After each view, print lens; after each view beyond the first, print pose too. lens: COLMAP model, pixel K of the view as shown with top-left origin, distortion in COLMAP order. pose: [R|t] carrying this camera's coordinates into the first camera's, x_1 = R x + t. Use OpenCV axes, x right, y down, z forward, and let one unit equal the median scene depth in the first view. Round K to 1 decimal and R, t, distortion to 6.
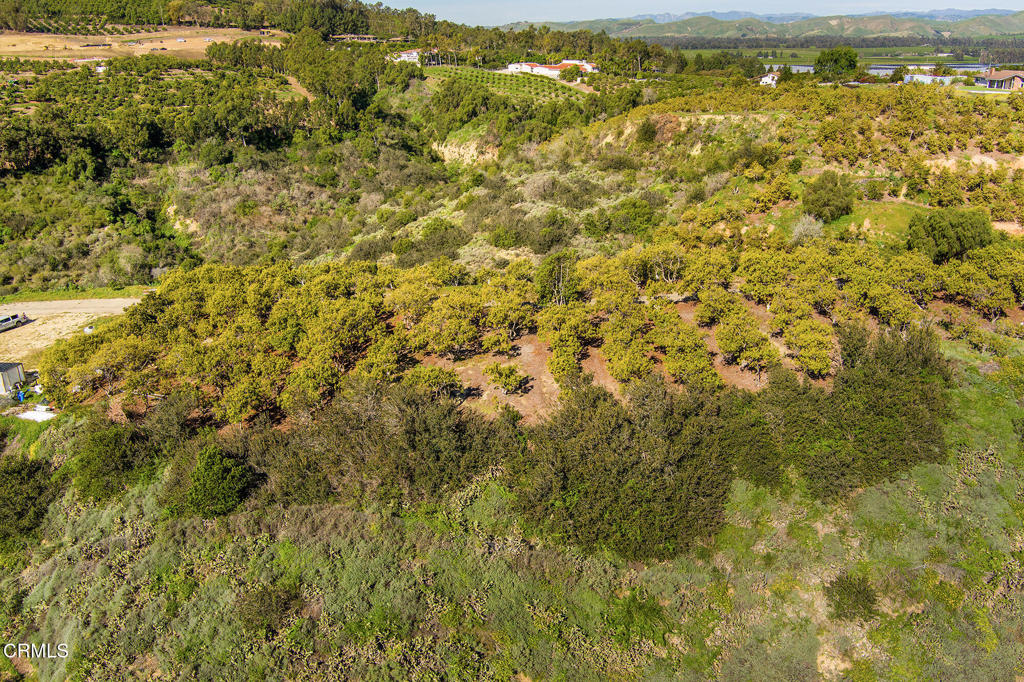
lens RADIAL K [[828.3, 0, 508.1], [0, 828.3, 347.0], [0, 0, 1]] dist [-0.084816, 0.031204]
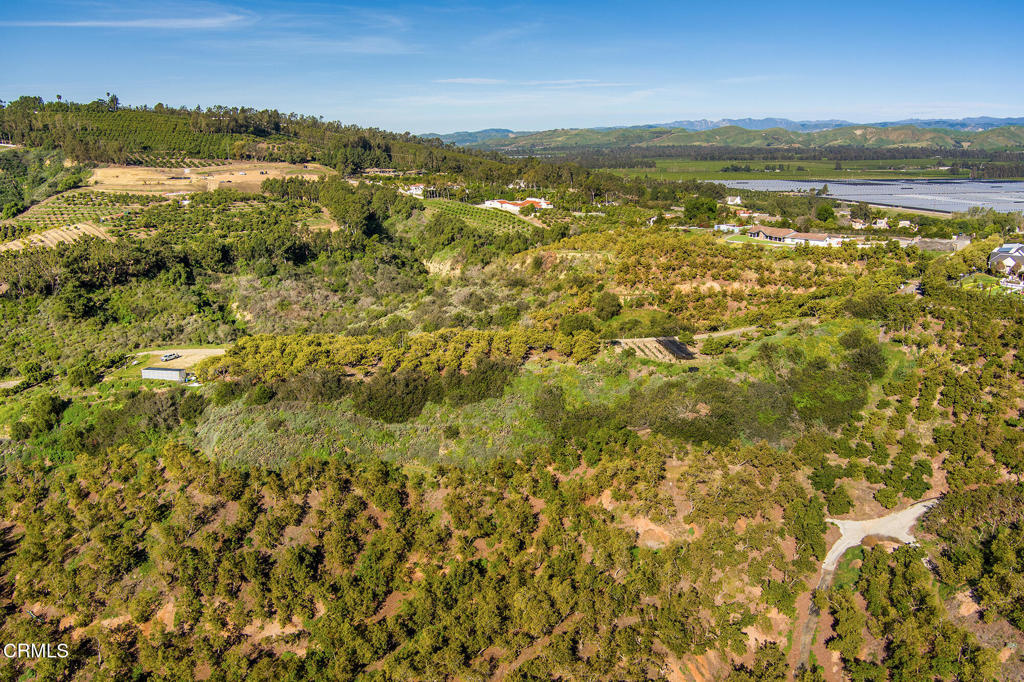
lens RADIAL K [[828.3, 0, 512.1], [0, 828.3, 340.9], [0, 0, 1]] dist [-0.084816, 0.031204]
pose [[0.998972, 0.019426, -0.040958, 0.162625], [-0.024315, 0.992175, -0.122468, 0.070210], [0.038258, 0.123338, 0.991627, -0.473573]]
